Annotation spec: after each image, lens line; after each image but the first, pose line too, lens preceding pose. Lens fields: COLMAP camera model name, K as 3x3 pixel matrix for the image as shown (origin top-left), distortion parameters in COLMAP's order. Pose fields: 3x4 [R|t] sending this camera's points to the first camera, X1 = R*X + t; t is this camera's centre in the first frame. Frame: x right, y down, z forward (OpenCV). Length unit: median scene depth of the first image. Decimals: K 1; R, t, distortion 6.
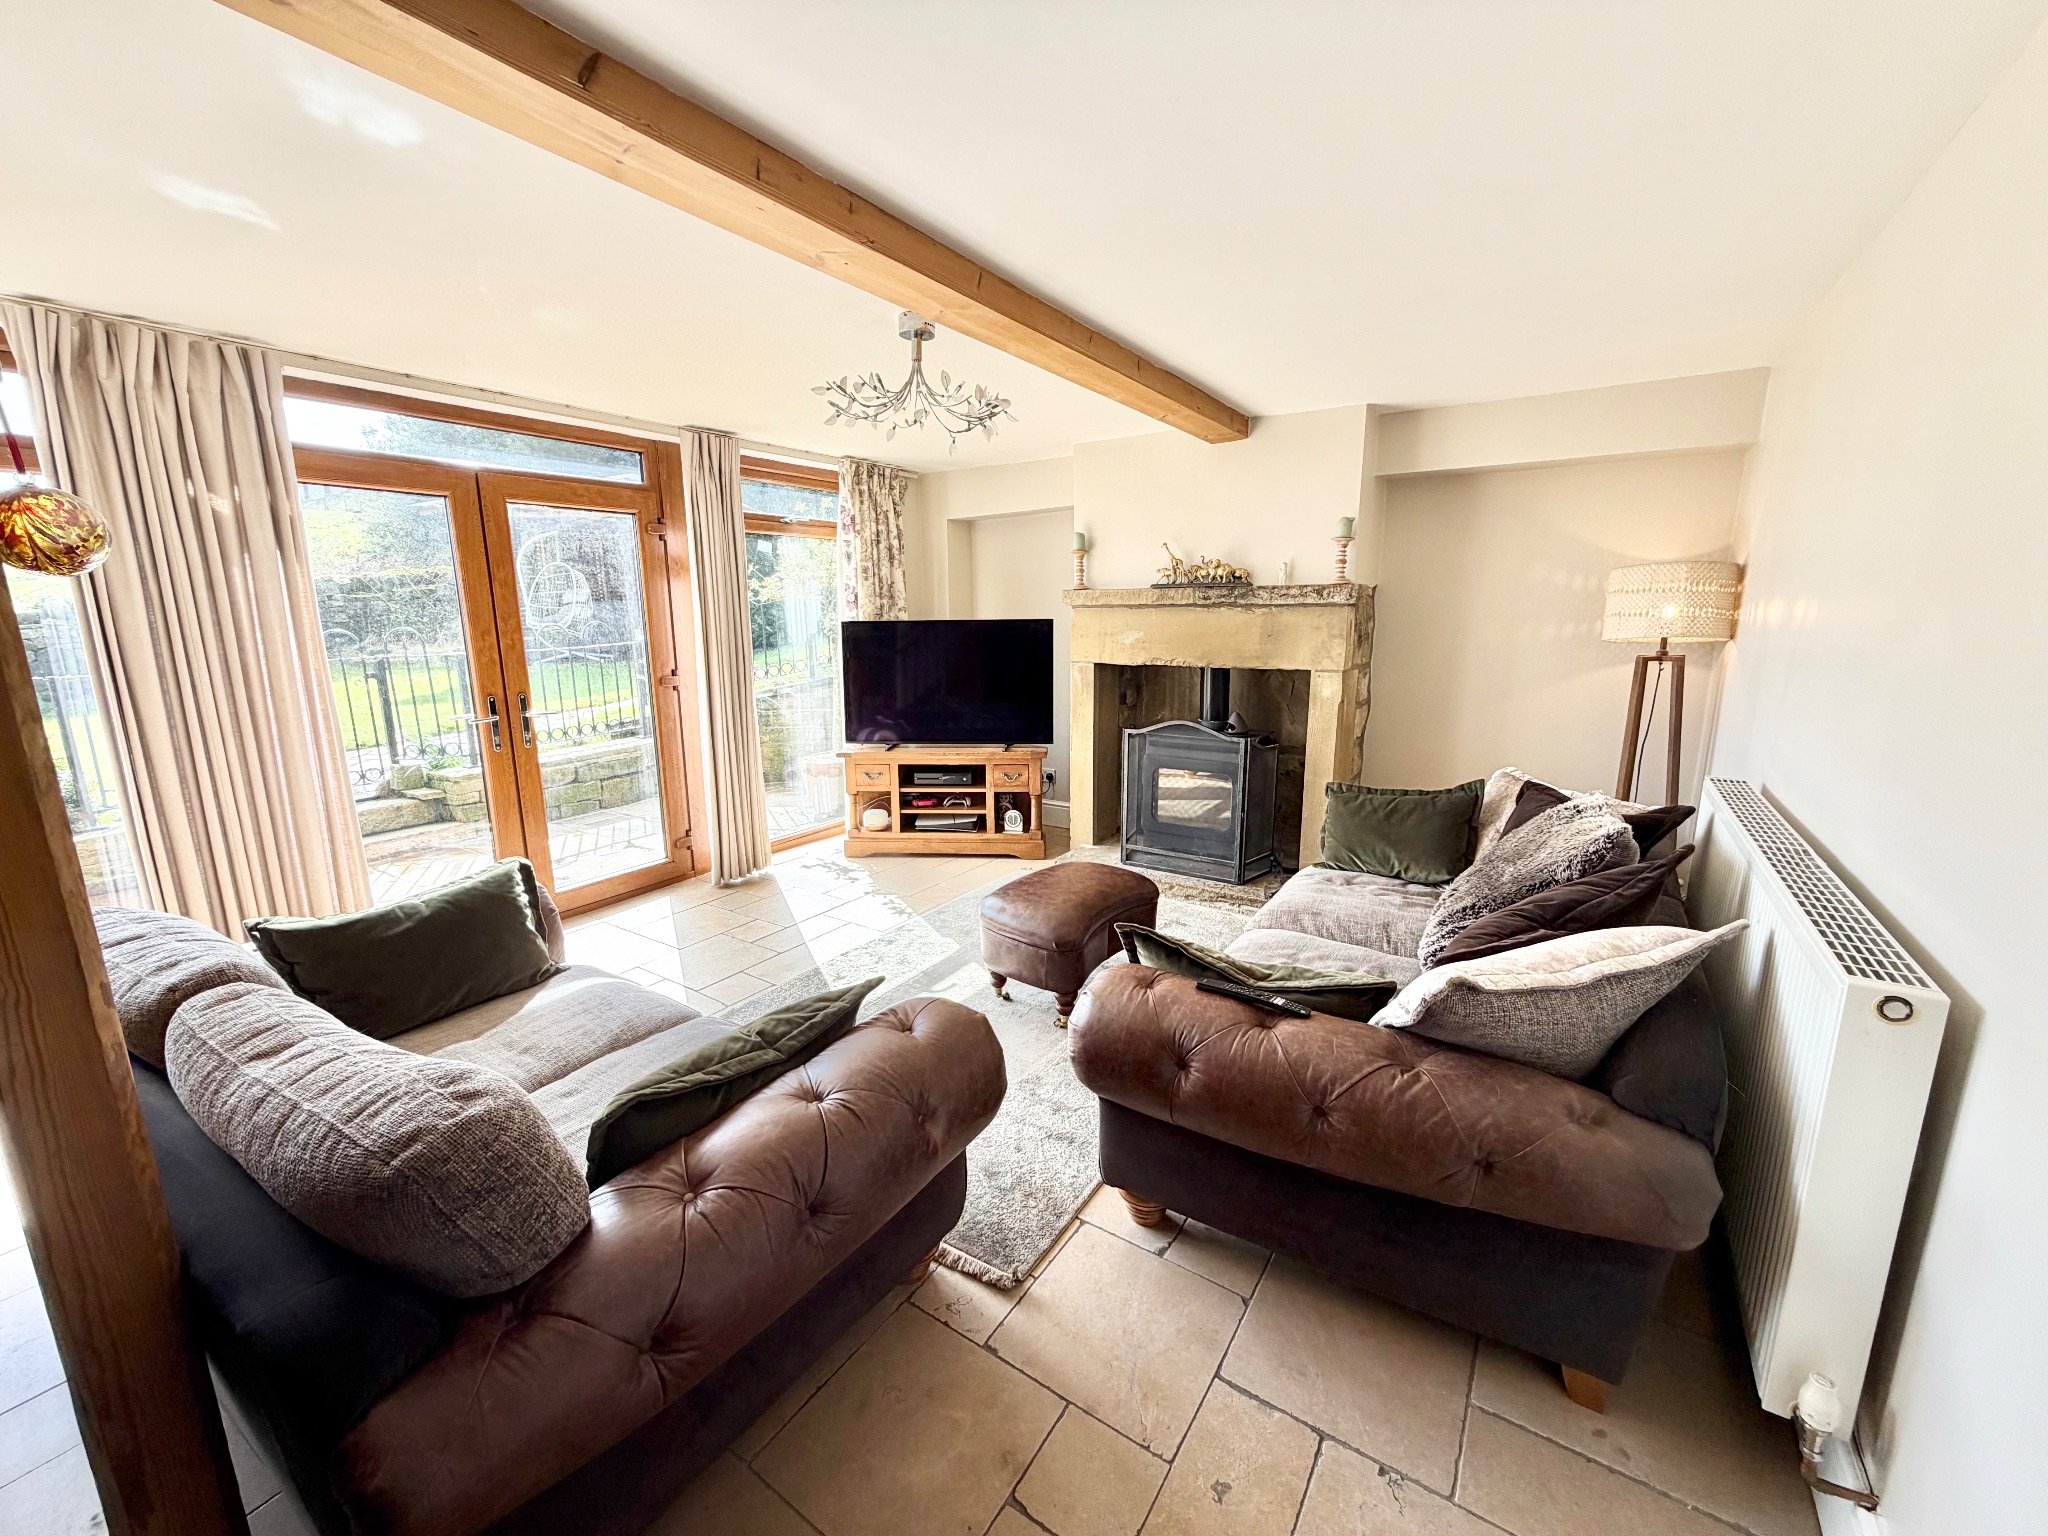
lens RADIAL K [[814.8, 0, 1019.1], [0, 814.8, 761.7], [0, 0, 1]] dist [0.000145, 0.000043]
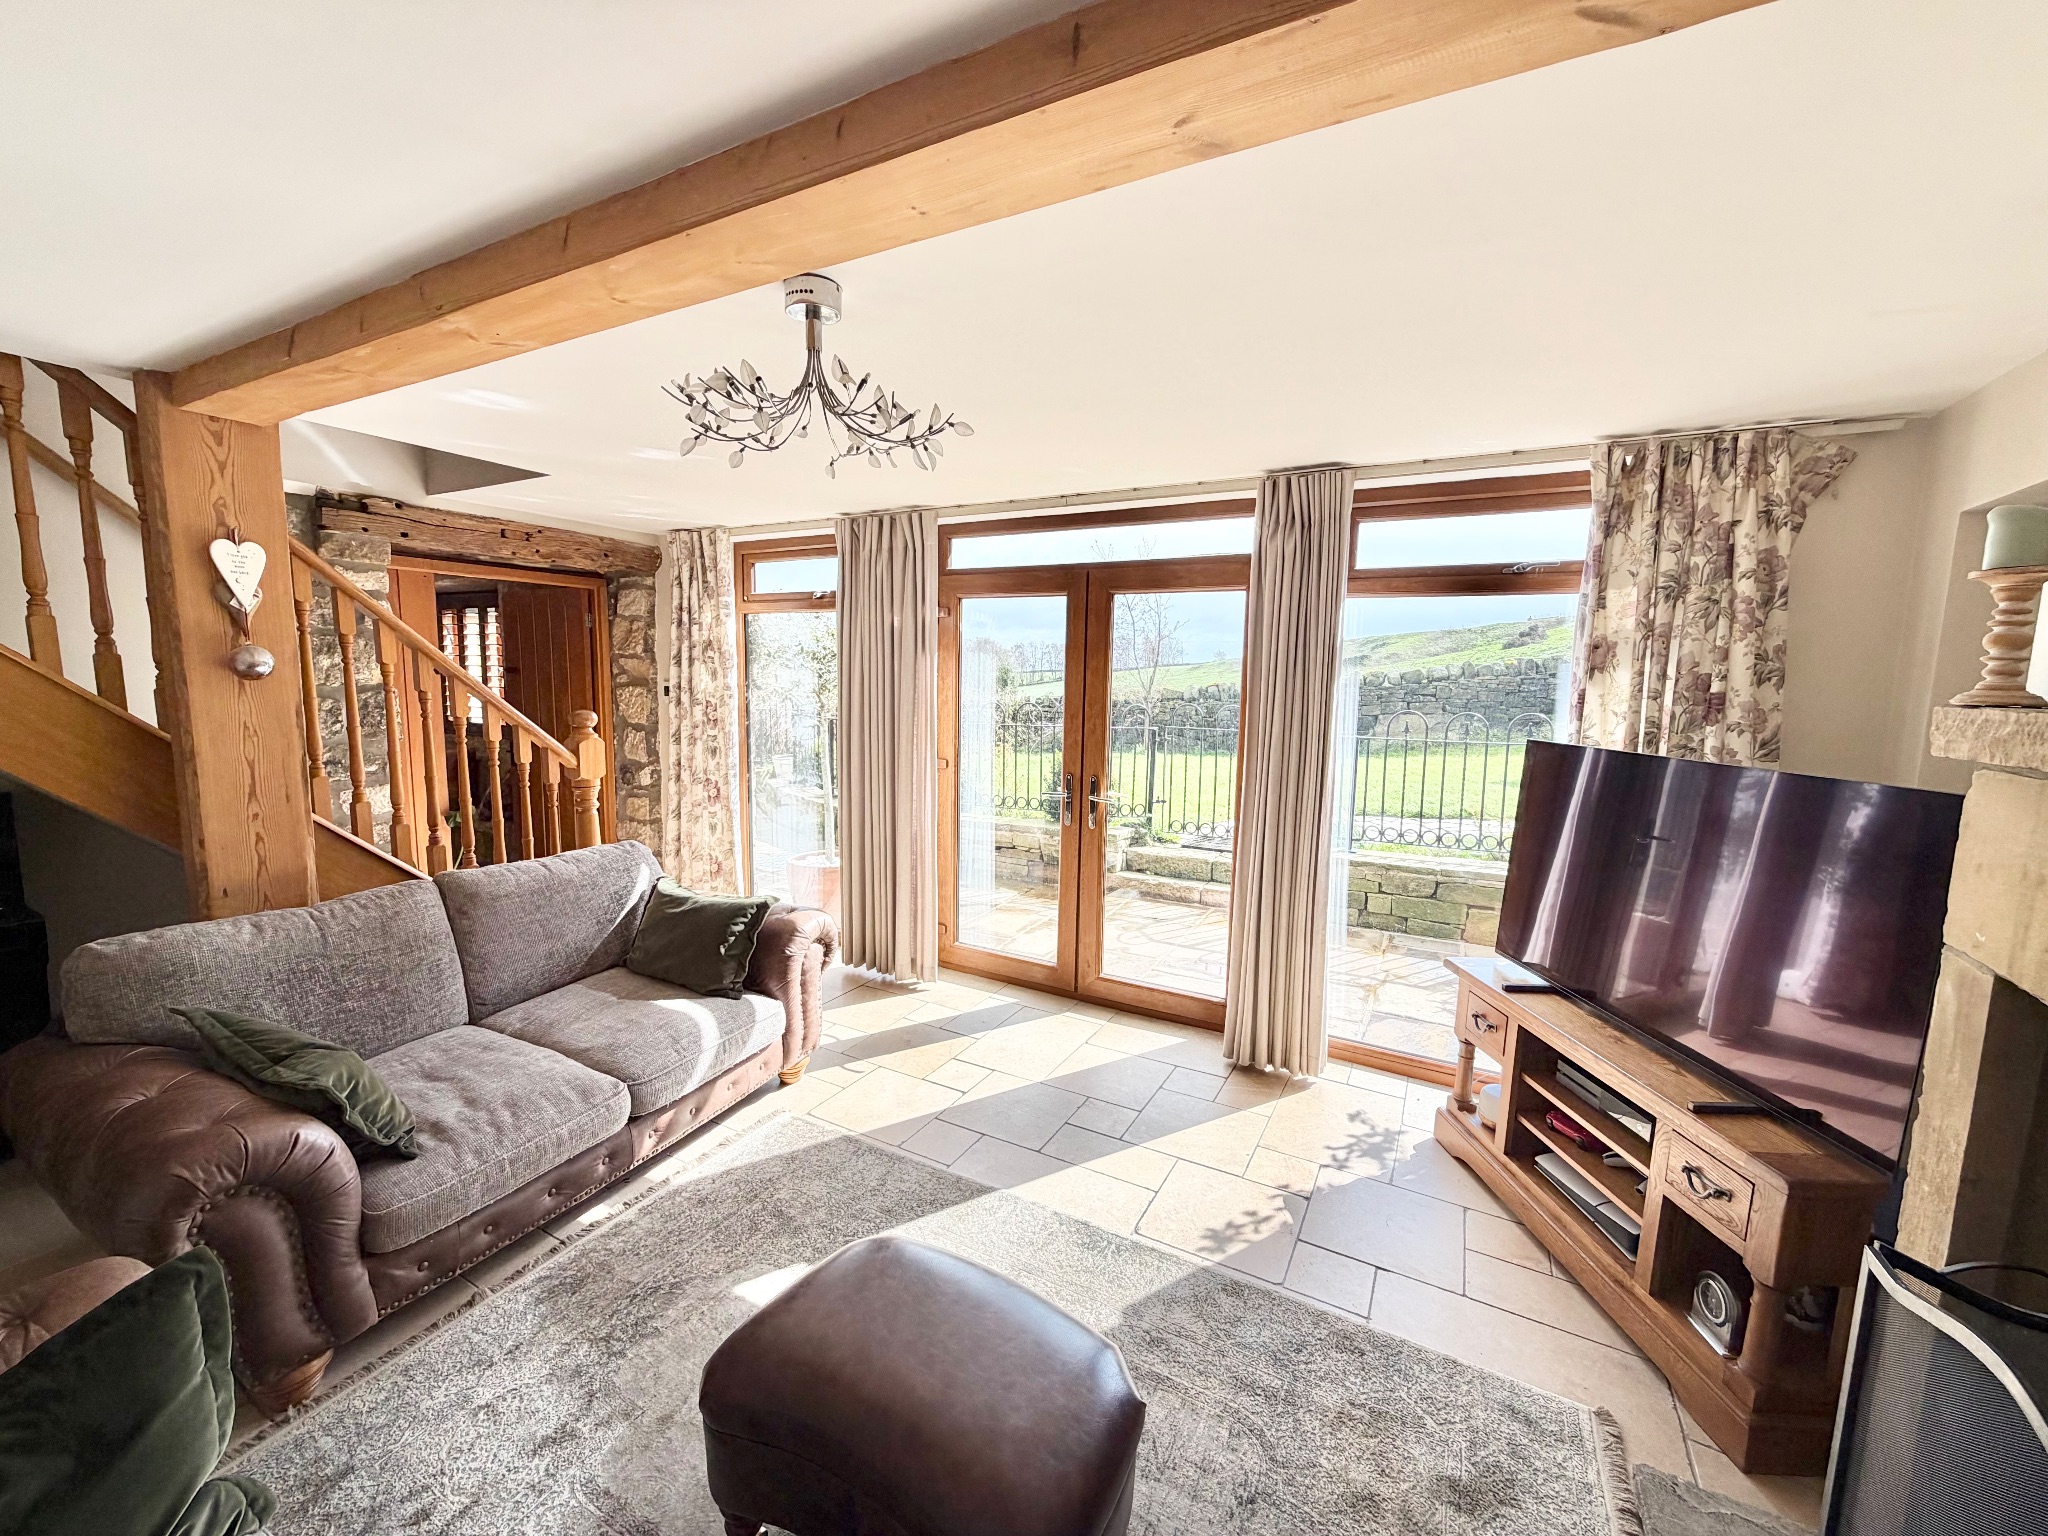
lens RADIAL K [[814.8, 0, 1018.2], [0, 814.8, 771.6], [0, 0, 1]] dist [0.000145, 0.000043]
pose [[0.084108, 0.133905, -0.987419, 0.383525], [-0.210337, 0.970988, 0.113760, -0.179265], [0.974004, 0.198122, 0.109833, 0.760962]]
